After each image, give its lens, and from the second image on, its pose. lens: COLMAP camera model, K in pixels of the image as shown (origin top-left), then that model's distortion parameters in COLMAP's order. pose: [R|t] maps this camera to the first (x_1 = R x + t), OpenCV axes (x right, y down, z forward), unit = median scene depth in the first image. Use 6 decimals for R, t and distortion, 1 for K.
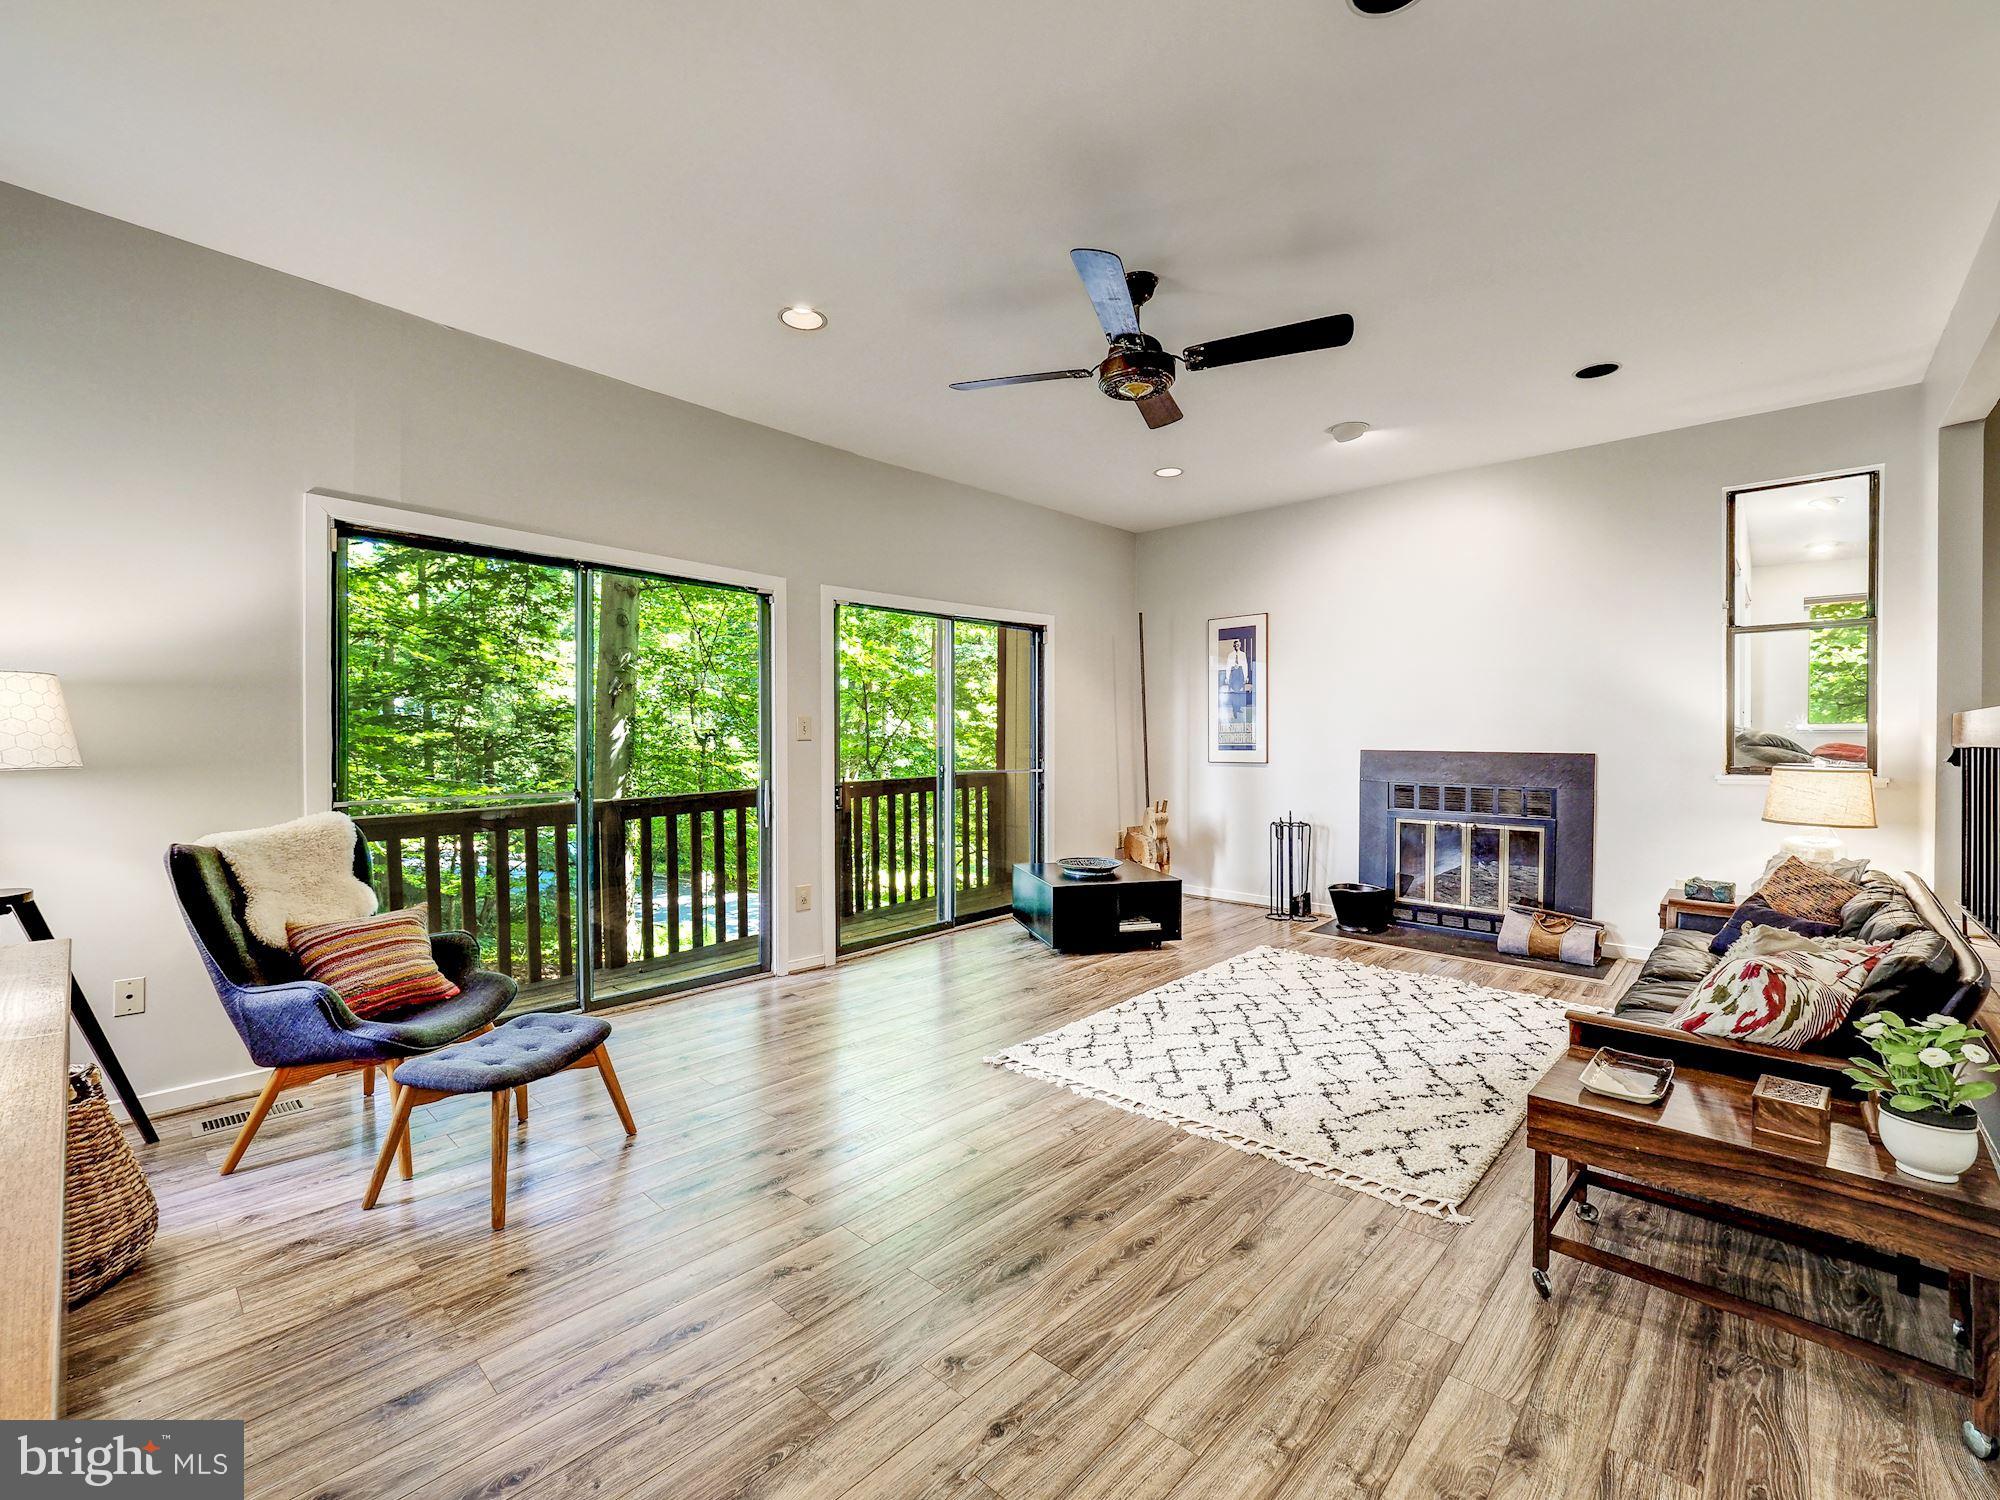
lens RADIAL K [[850.3, 0, 1008.1], [0, 850.3, 742.4], [0, 0, 1]] dist [-0.002863, -0.002531]
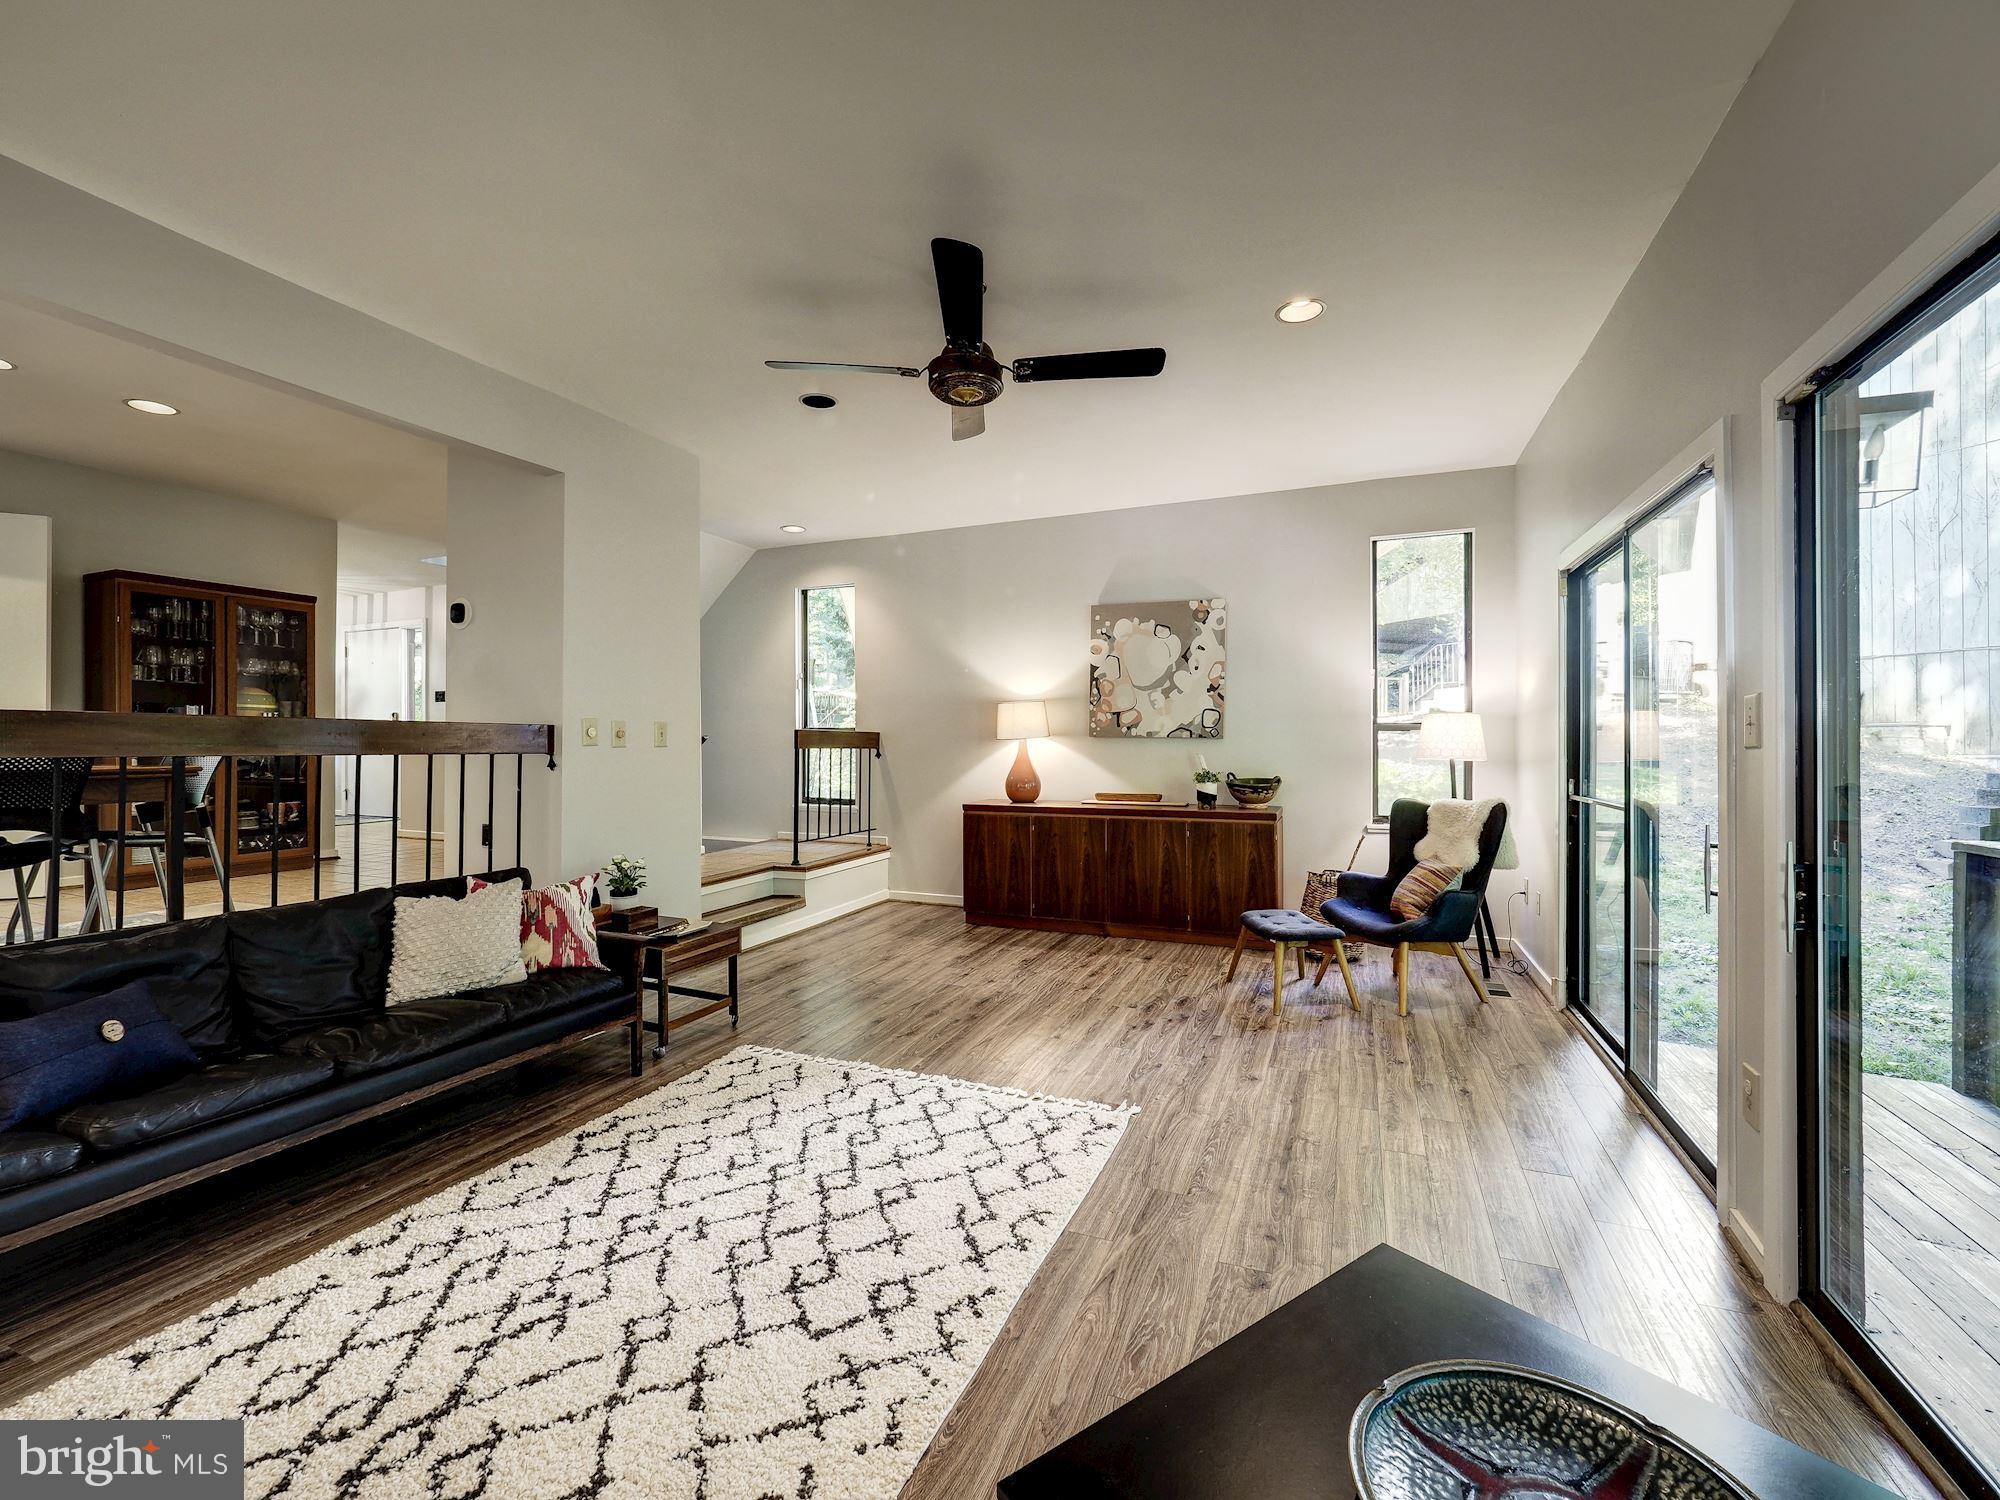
lens RADIAL K [[850.3, 0, 1008.6], [0, 850.3, 738.1], [0, 0, 1]] dist [-0.002863, -0.002531]
pose [[-0.940214, -0.001119, -0.340583, 0.409697], [0.000102, 0.999994, -0.003567, -0.014776], [0.340585, -0.003388, -0.940208, 1.808065]]
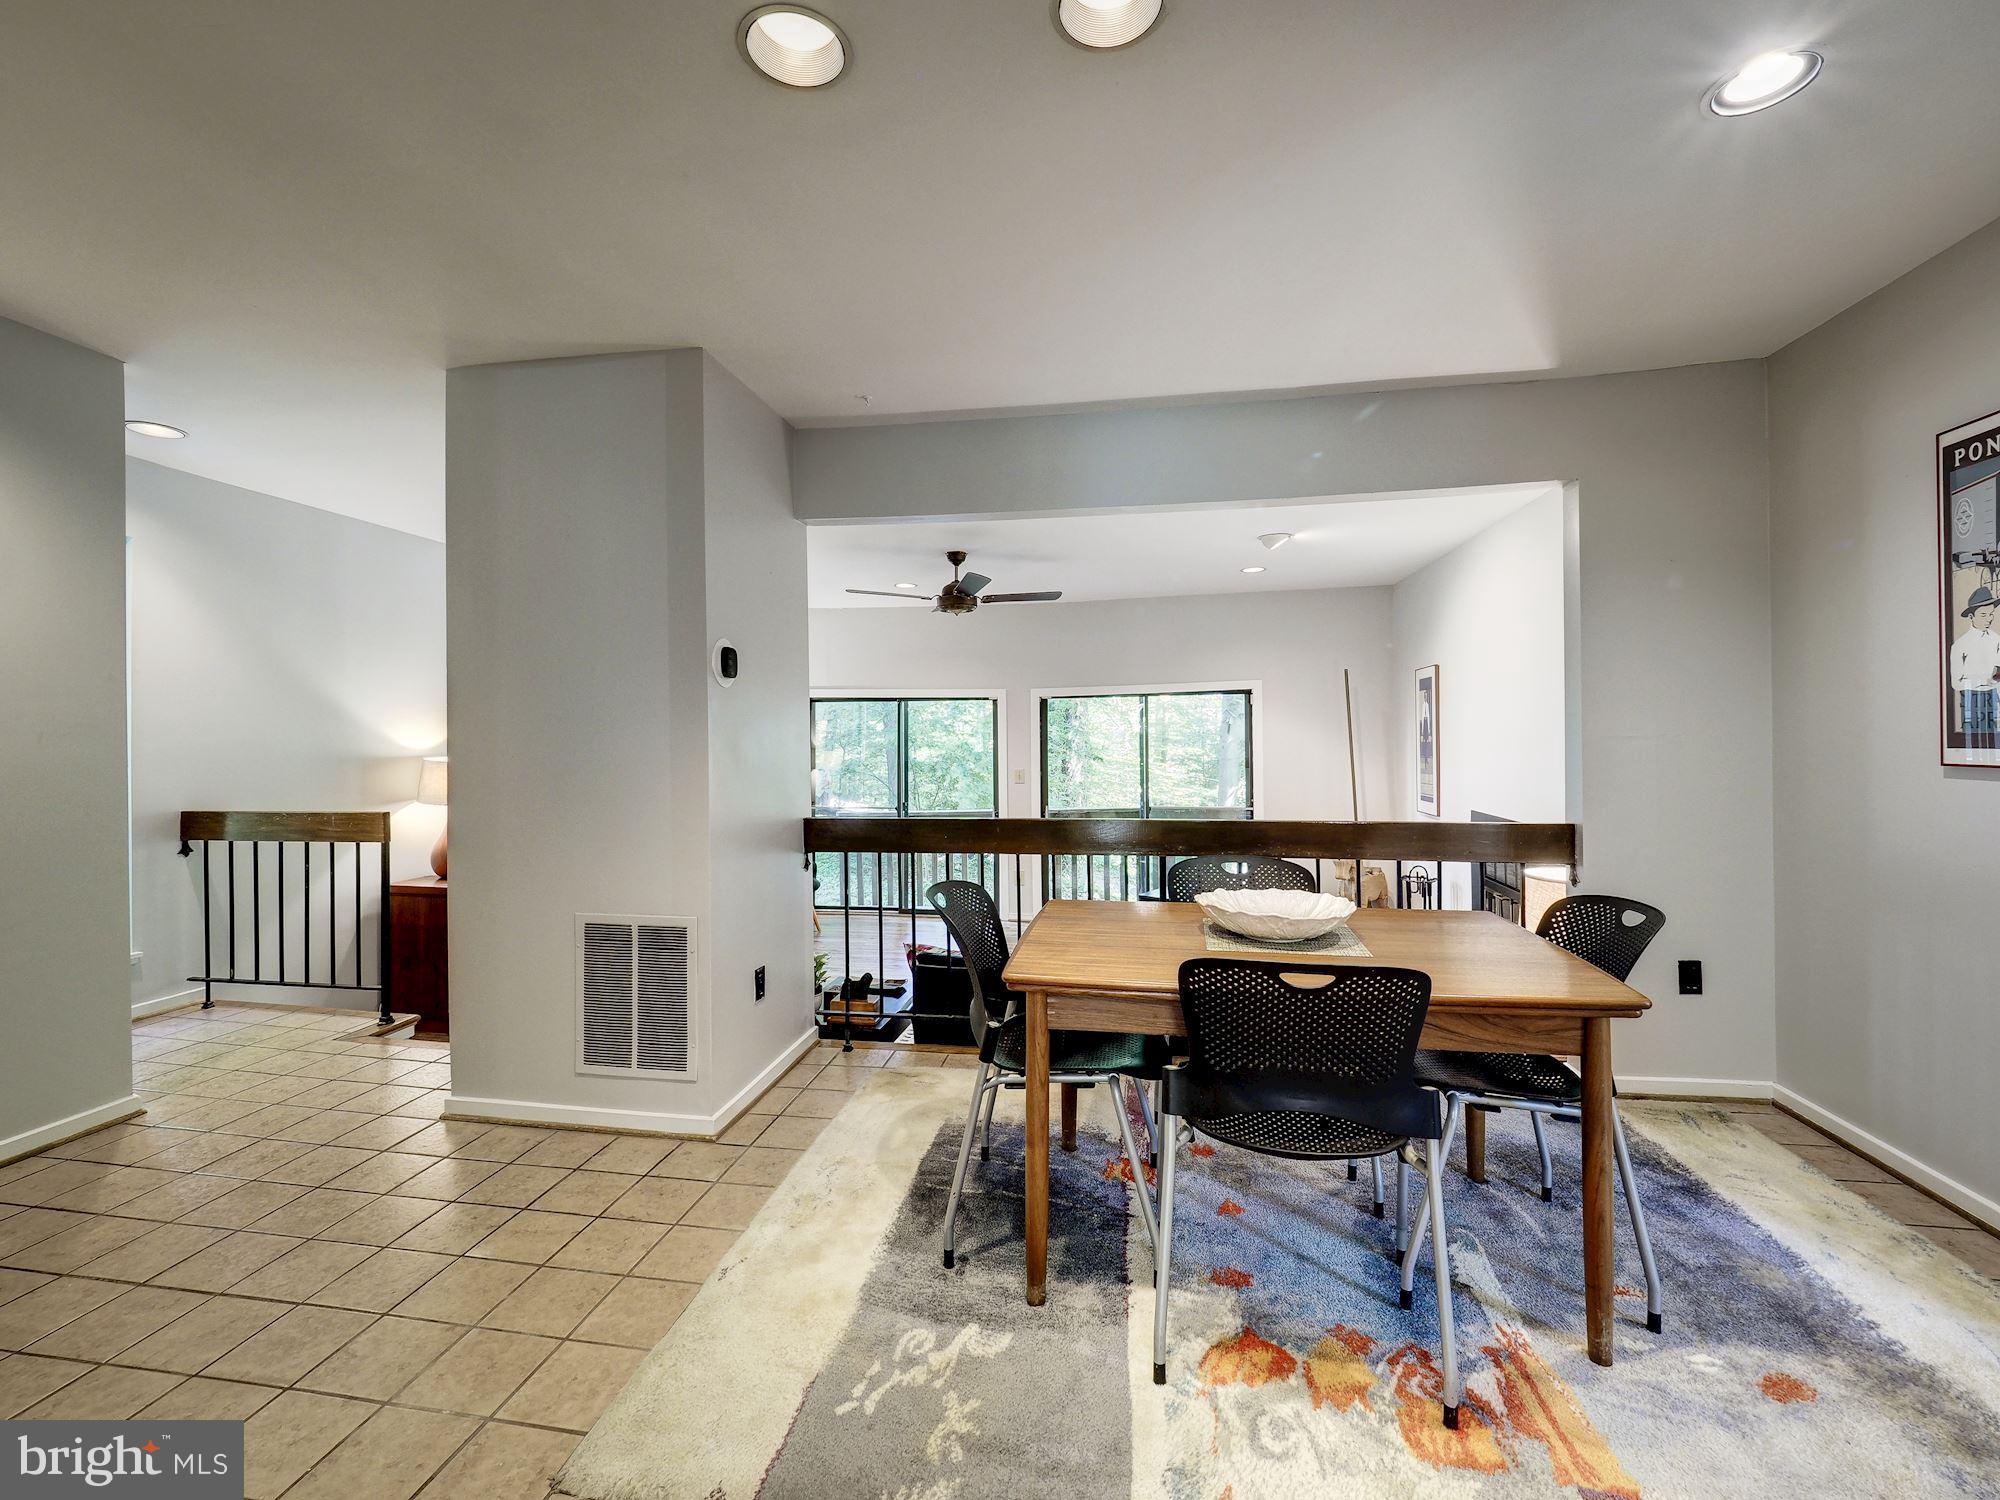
lens RADIAL K [[850.3, 0, 985.1], [0, 850.3, 745.9], [0, 0, 1]] dist [-0.002863, -0.002531]
pose [[0.540320, 0.004723, -0.841446, 1.618995], [0.007116, 0.999923, 0.010181, -0.134649], [0.841430, -0.011489, 0.540245, 0.046991]]
